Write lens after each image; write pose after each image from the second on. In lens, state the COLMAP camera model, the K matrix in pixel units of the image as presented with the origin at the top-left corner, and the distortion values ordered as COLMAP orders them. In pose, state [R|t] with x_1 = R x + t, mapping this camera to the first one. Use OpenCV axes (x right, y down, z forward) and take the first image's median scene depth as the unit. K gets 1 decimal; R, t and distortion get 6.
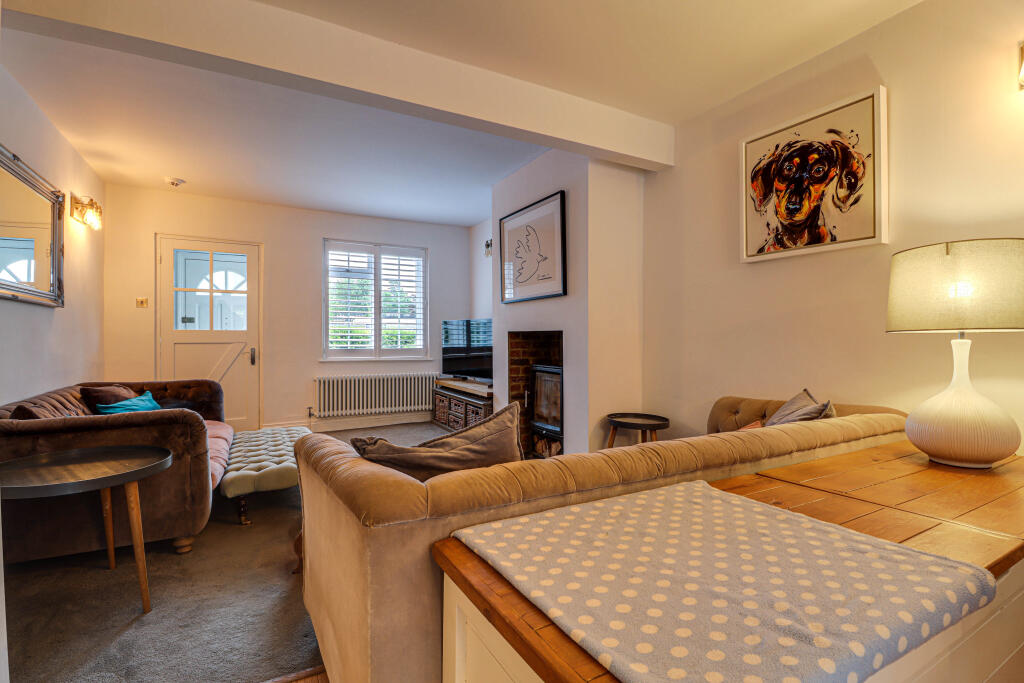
lens RADIAL K [[473.0, 0, 513.4], [0, 473.0, 348.6], [0, 0, 1]] dist [-0.011195, -0.000310]
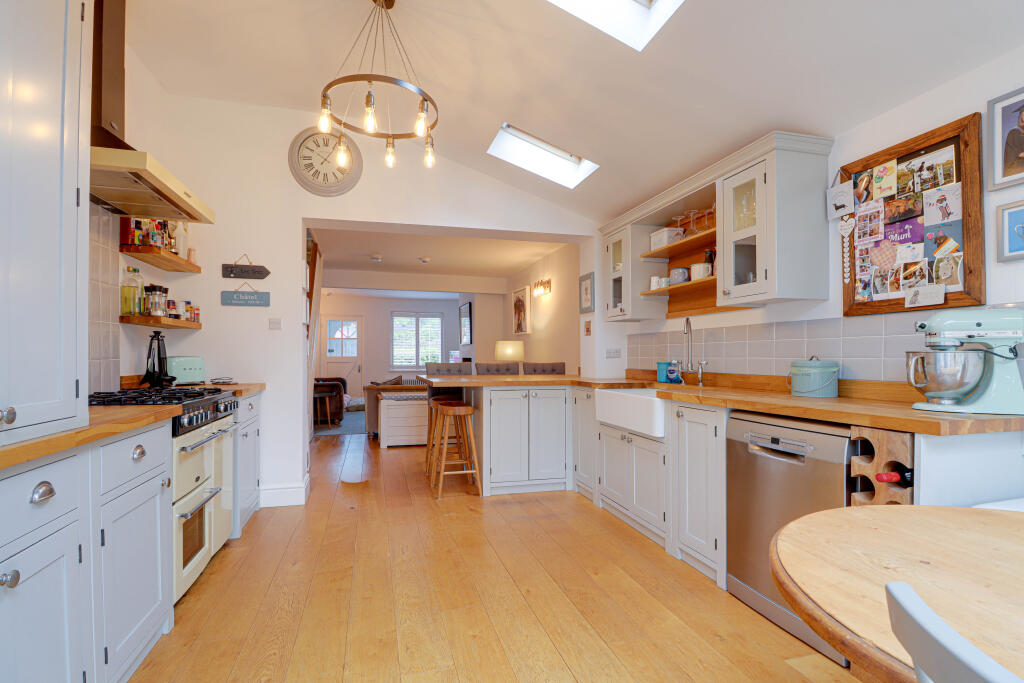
lens RADIAL K [[473.0, 0, 513.4], [0, 473.0, 348.6], [0, 0, 1]] dist [-0.011195, -0.000310]
pose [[0.979361, -0.003992, -0.202080, 0.531969], [-0.001417, 0.999645, -0.026618, -0.017147], [0.202115, 0.026355, 0.979007, -0.901934]]
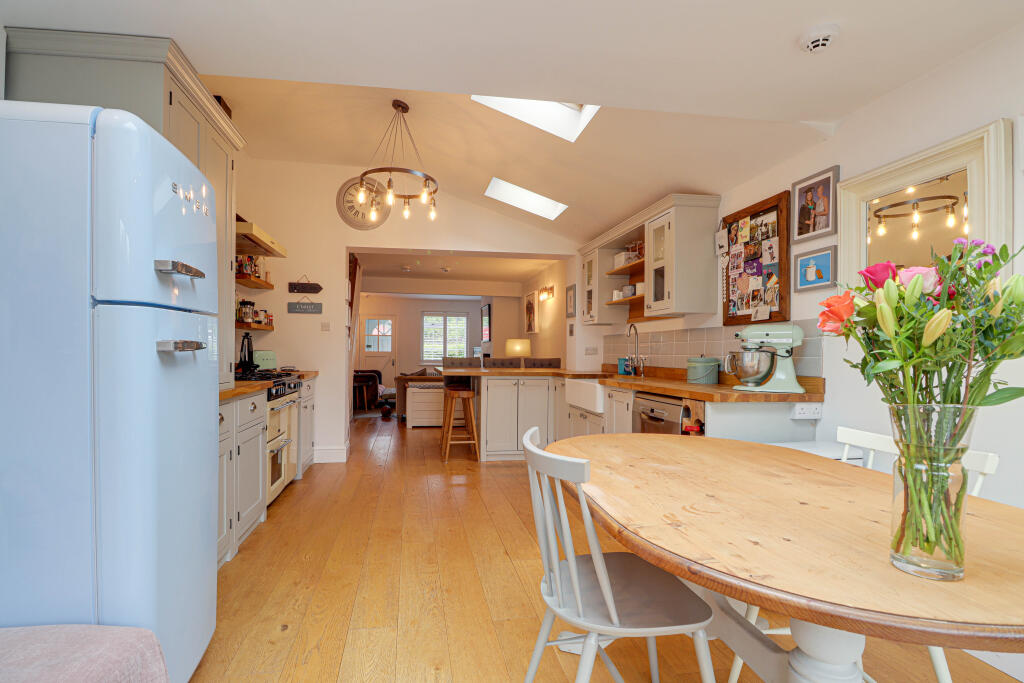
lens RADIAL K [[493.8, 0, 512.0], [0, 493.8, 341.5], [0, 0, 1]] dist [-0.000659, -0.000006]
pose [[0.957252, 0.001693, -0.289249, 0.701083], [-0.011400, 0.999427, -0.031879, -0.015134], [0.289029, 0.033814, 0.956723, -1.146977]]
